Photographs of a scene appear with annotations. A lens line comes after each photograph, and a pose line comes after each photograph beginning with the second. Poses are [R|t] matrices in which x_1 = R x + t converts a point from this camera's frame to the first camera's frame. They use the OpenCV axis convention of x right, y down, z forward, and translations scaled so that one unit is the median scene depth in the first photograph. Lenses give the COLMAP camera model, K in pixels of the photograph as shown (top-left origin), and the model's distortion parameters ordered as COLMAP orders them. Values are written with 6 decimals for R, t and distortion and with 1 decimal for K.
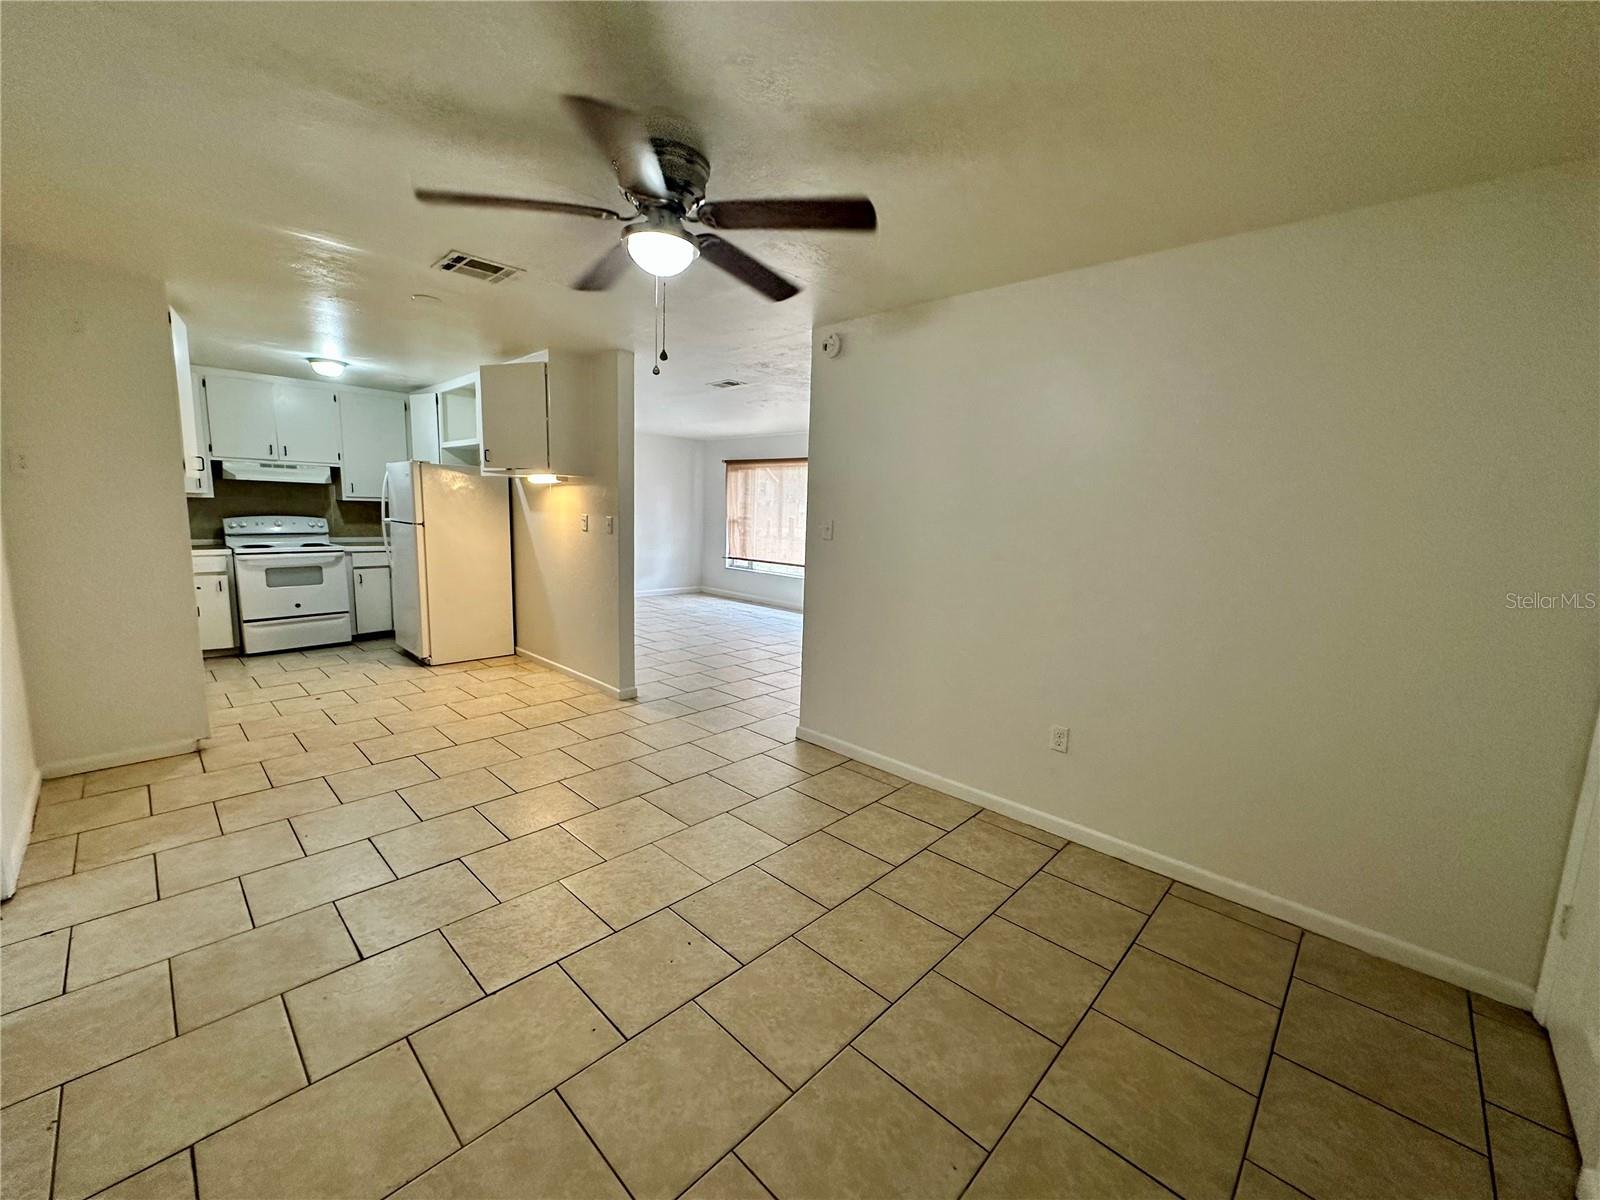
lens RADIAL K [[642.6, 0, 799.6], [0, 642.6, 601.5], [0, 0, 1]] dist [0.003738, -0.000487]
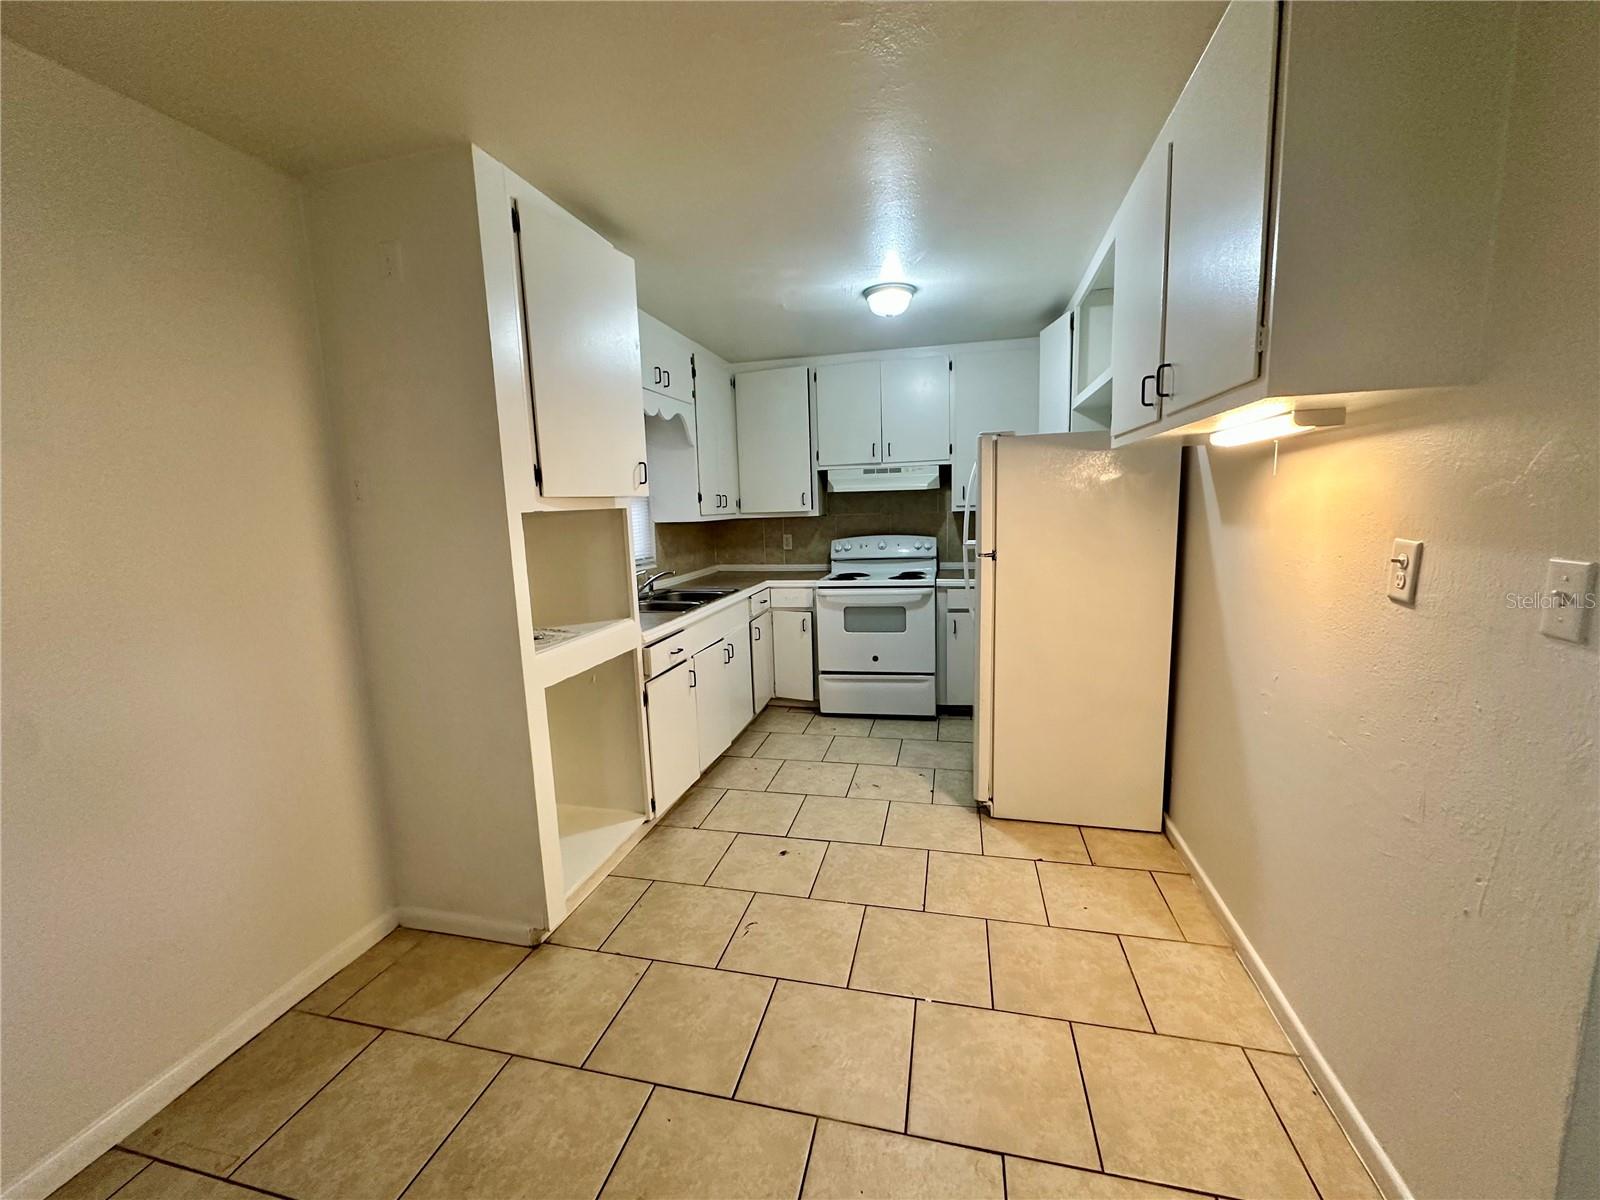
lens RADIAL K [[642.6, 0, 800.4], [0, 642.6, 601.2], [0, 0, 1]] dist [0.003738, -0.000487]
pose [[0.497411, 0.081125, -0.863713, -0.200878], [-0.080721, 0.995627, 0.047028, -0.089945], [0.863751, 0.046327, 0.501785, 0.576109]]
